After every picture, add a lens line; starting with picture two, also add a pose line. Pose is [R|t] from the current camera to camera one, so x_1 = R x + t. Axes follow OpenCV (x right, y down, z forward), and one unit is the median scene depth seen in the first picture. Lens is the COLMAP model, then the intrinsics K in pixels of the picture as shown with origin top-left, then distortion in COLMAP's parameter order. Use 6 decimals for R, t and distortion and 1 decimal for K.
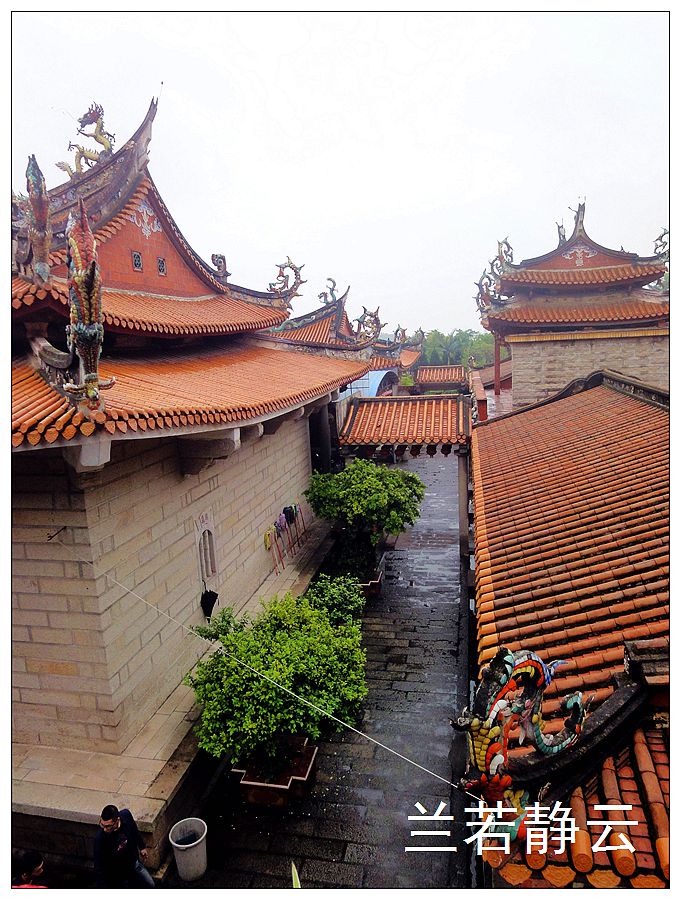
lens RADIAL K [[615.1, 0, 342.8], [0, 615.1, 448.3], [0, 0, 1]] dist [-0.067178, 0.026741]
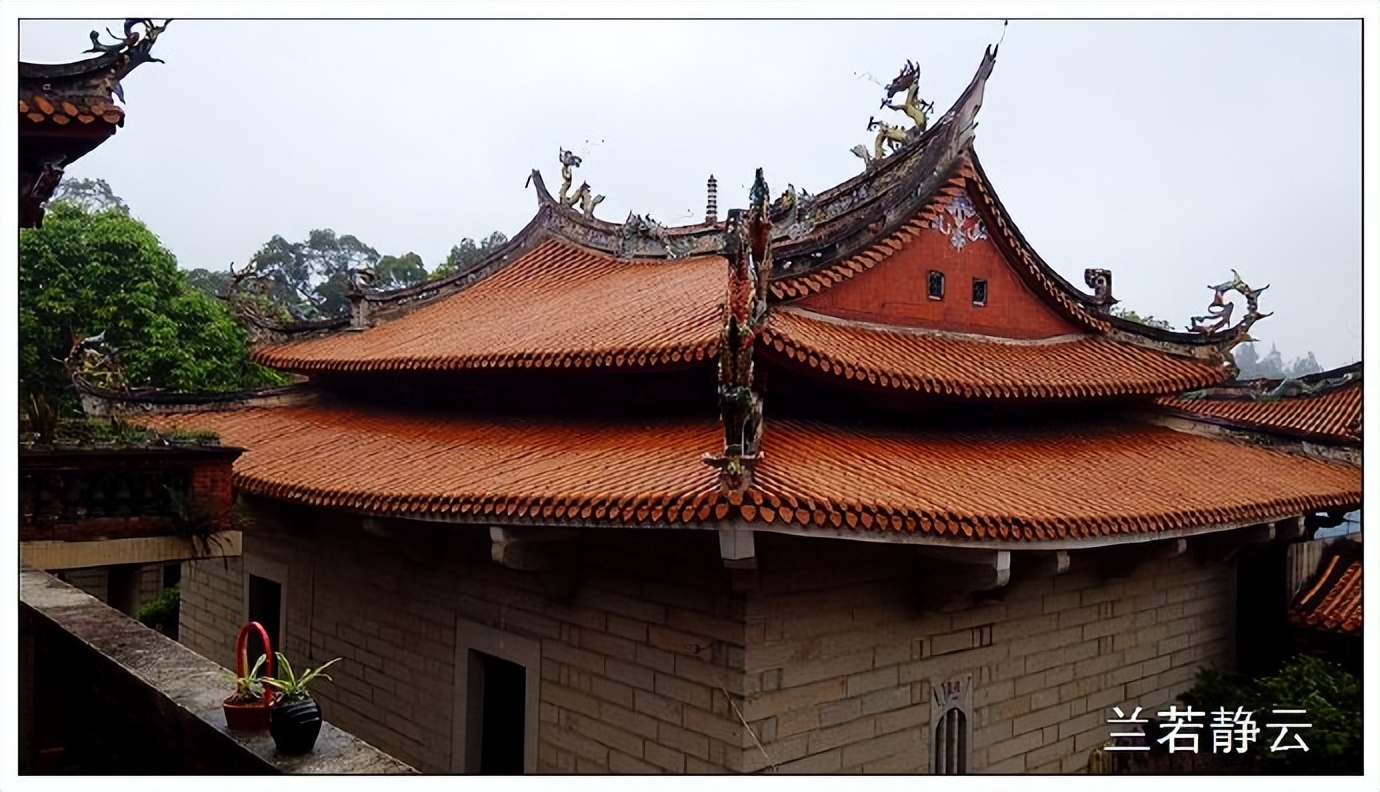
lens RADIAL K [[1086.3, 0, 696.2], [0, 1086.3, 390.4], [0, 0, 1]] dist [0.105284, -0.158142]
pose [[0.802003, 0.062824, -0.594006, 0.170604], [-0.167014, 0.978375, -0.122020, -0.002658], [0.573495, 0.197068, 0.795152, -0.088367]]
